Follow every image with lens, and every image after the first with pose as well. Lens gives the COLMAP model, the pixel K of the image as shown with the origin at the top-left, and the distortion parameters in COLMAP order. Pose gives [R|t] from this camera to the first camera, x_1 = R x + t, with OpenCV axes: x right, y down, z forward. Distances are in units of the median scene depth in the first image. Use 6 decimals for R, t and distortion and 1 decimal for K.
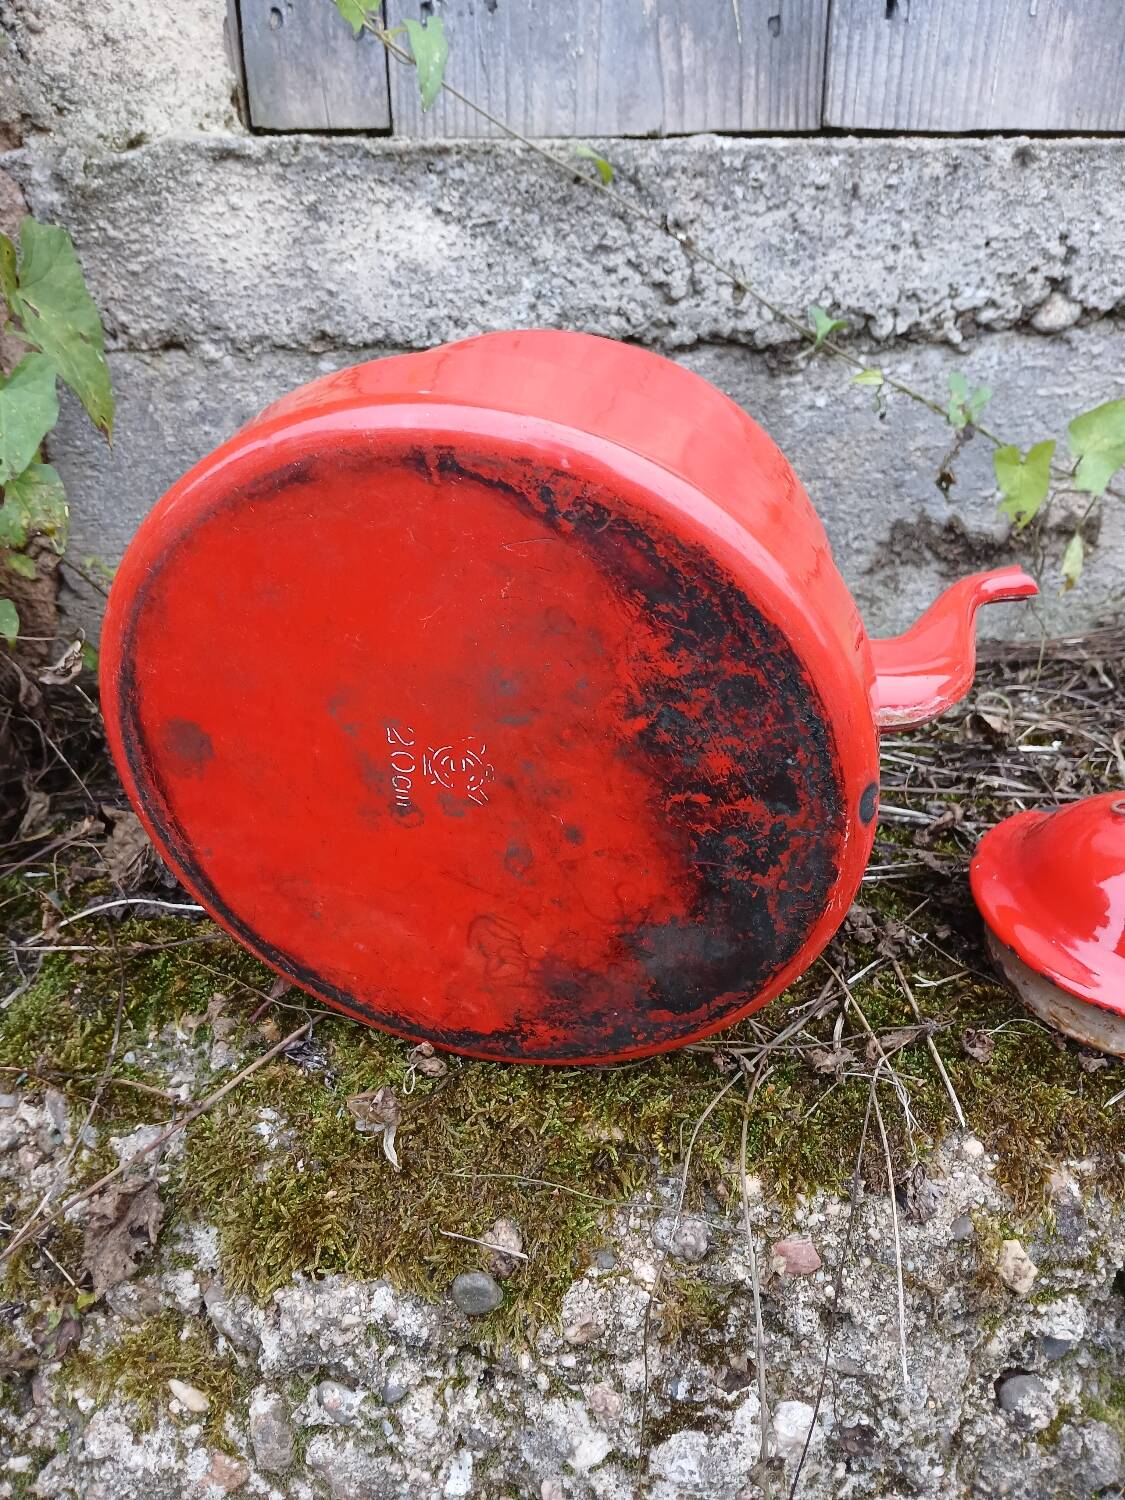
lens RADIAL K [[1163.3, 0, 558.7], [0, 1163.3, 747.0], [0, 0, 1]] dist [0.027042, -0.112959]
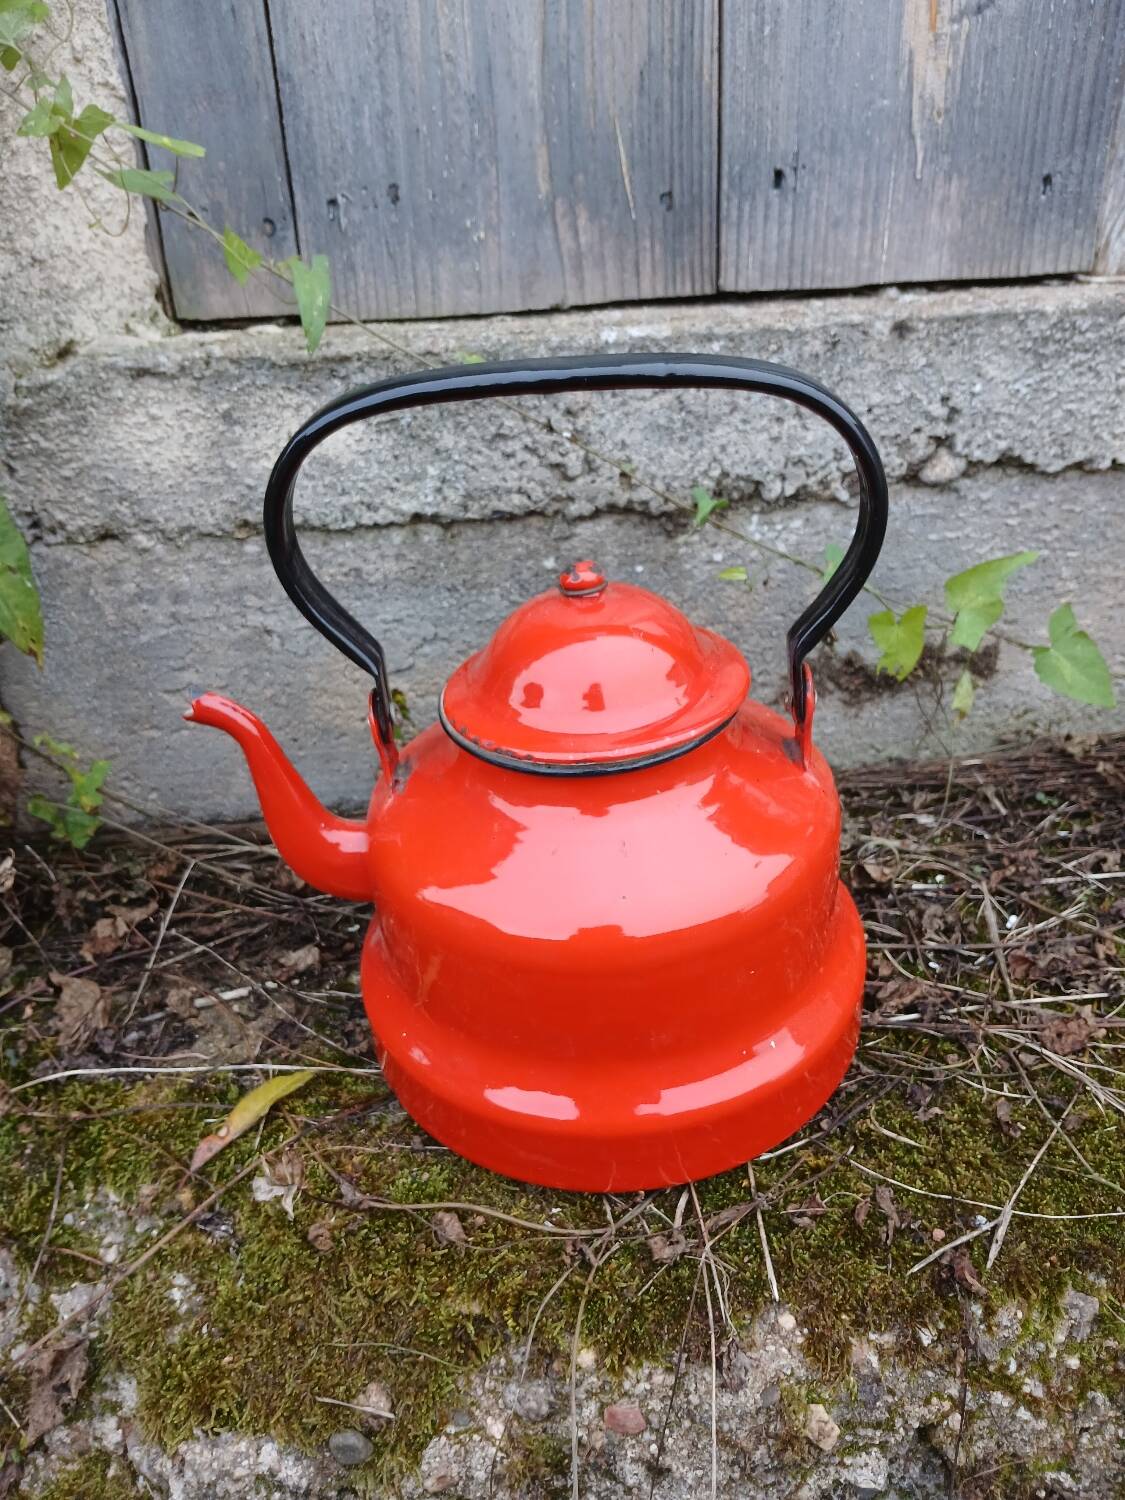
lens RADIAL K [[1162.7, 0, 556.6], [0, 1162.7, 750.6], [0, 0, 1]] dist [0.058591, -0.151038]
pose [[0.999208, -0.016048, -0.036419, 0.126188], [0.017313, 0.999249, 0.034678, -0.176728], [0.035835, -0.035281, 0.998735, -0.088062]]
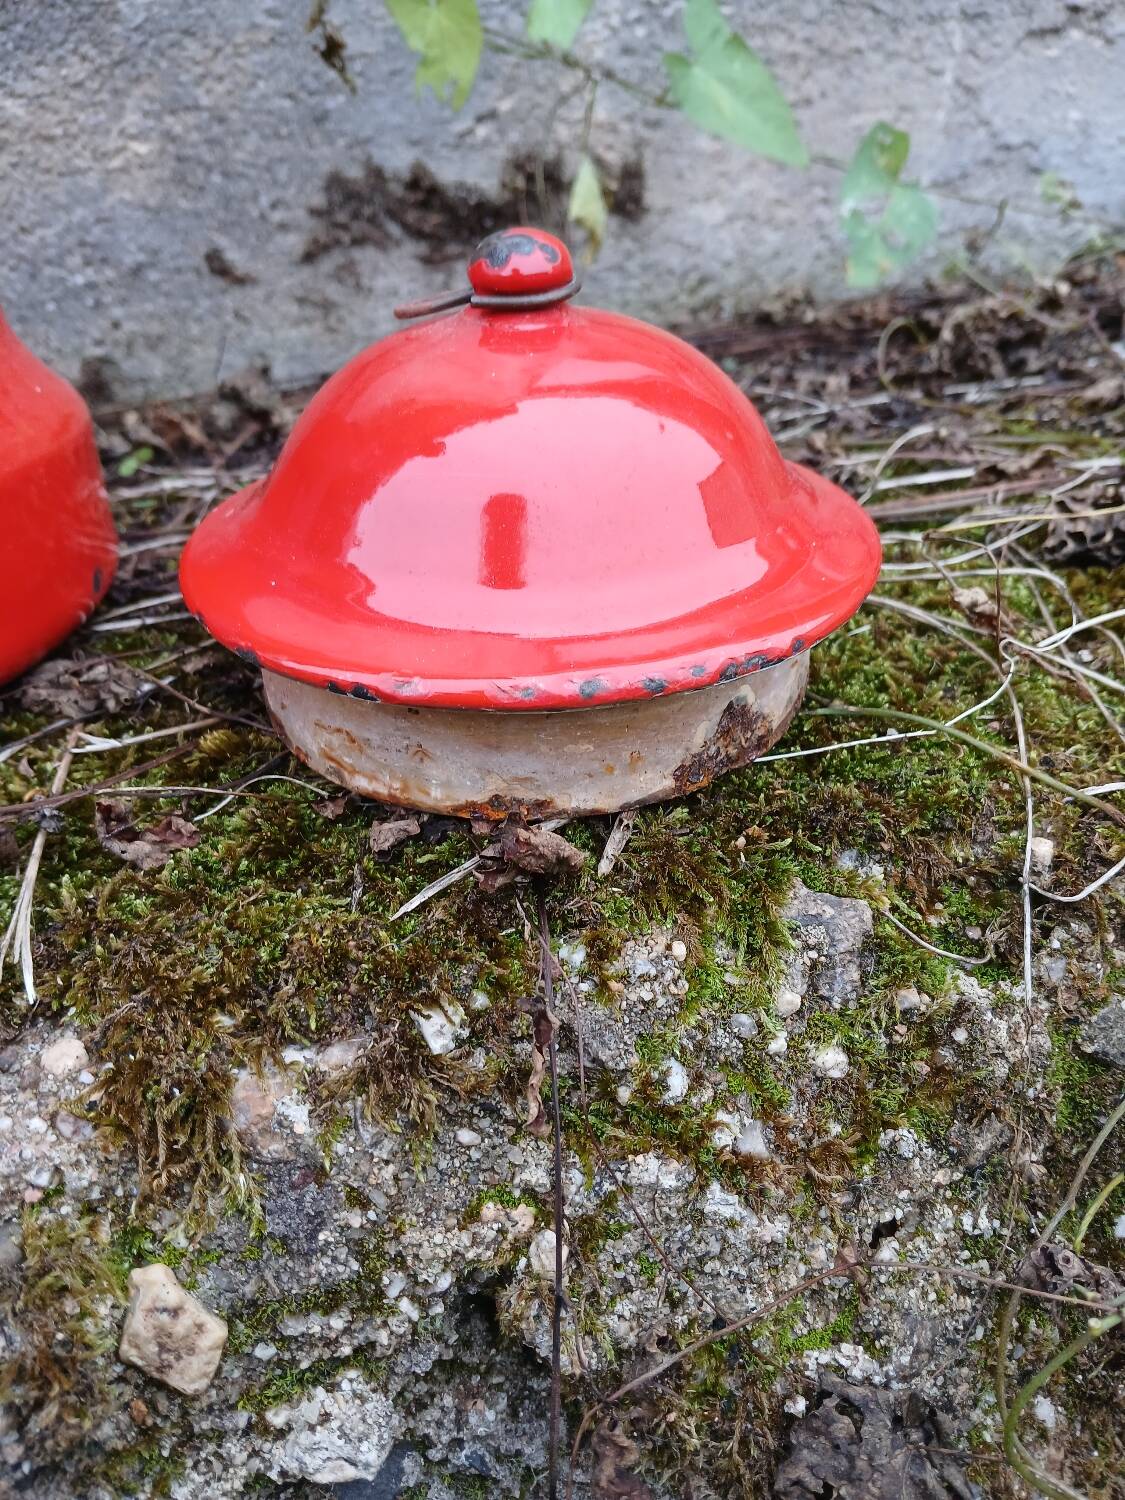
lens RADIAL K [[1182.2, 0, 562.5], [0, 1182.2, 750.0], [0, 0, 1]] dist [0.069388, -0.202299]
pose [[0.982363, -0.132387, 0.132050, 0.338906], [0.135182, 0.990743, -0.012390, 0.183783], [-0.129188, 0.030022, 0.991166, 0.383232]]
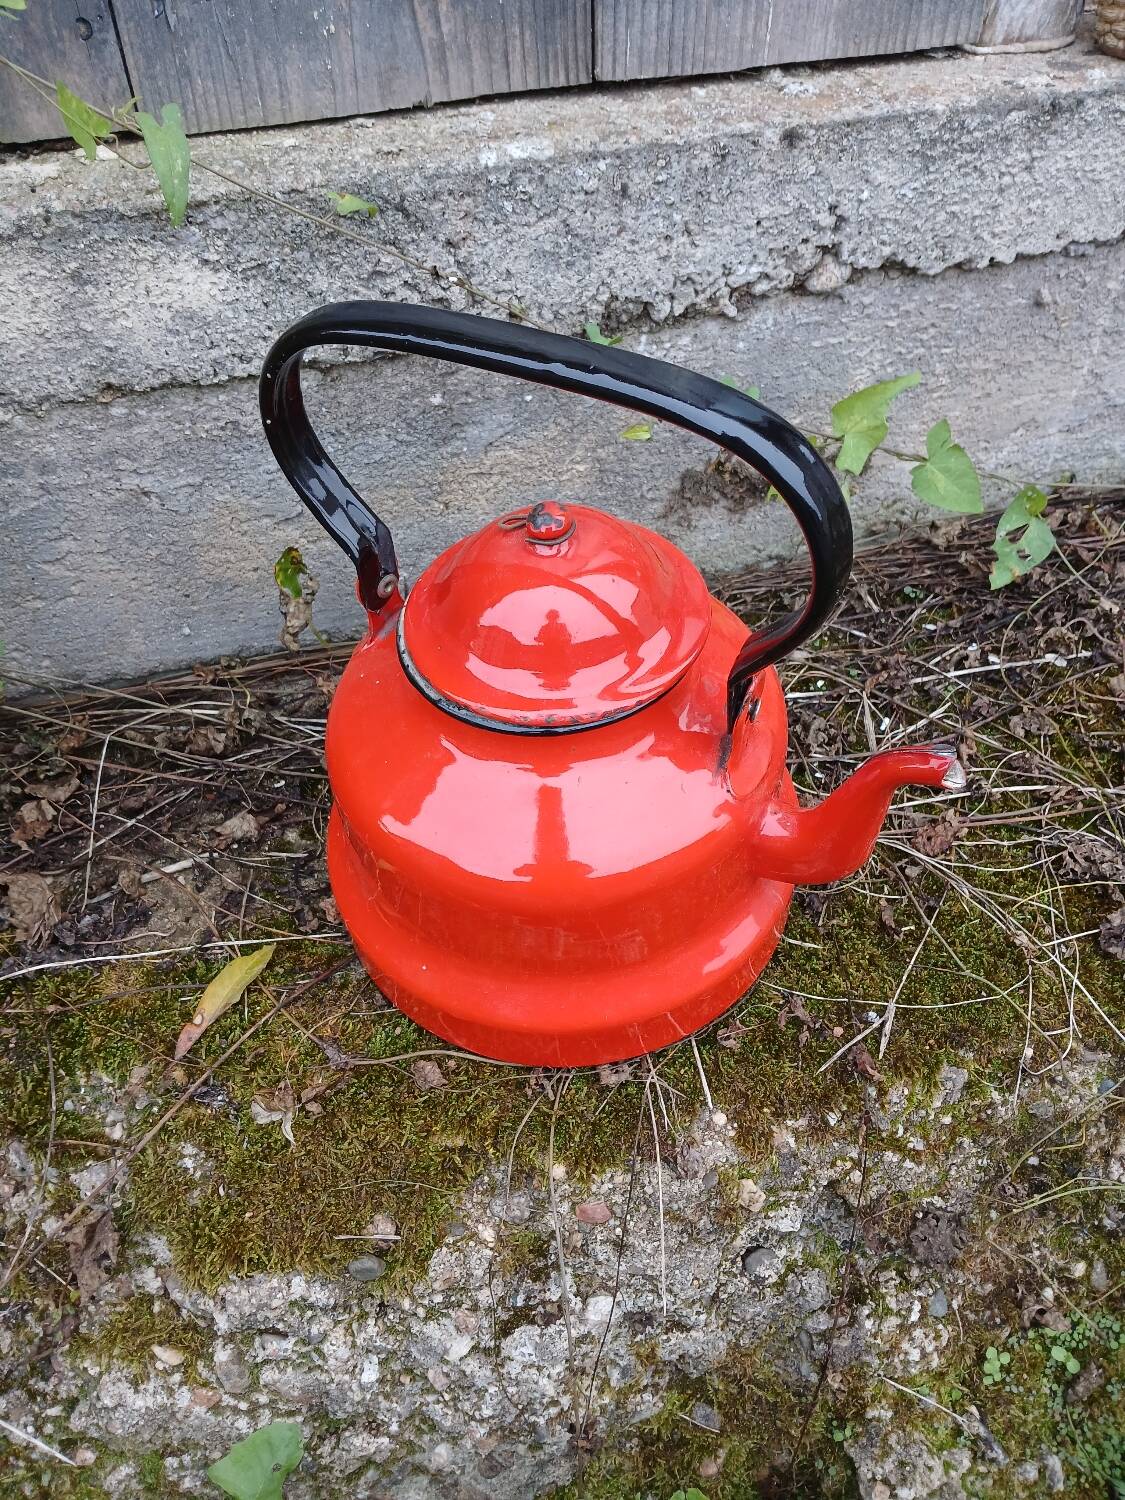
lens RADIAL K [[1150.0, 0, 558.7], [0, 1150.0, 749.8], [0, 0, 1]] dist [0.073841, -0.192525]
pose [[0.991177, -0.100847, 0.086013, 0.066229], [0.068061, 0.944084, 0.322604, -0.357728], [-0.113737, -0.313903, 0.942618, -0.086347]]
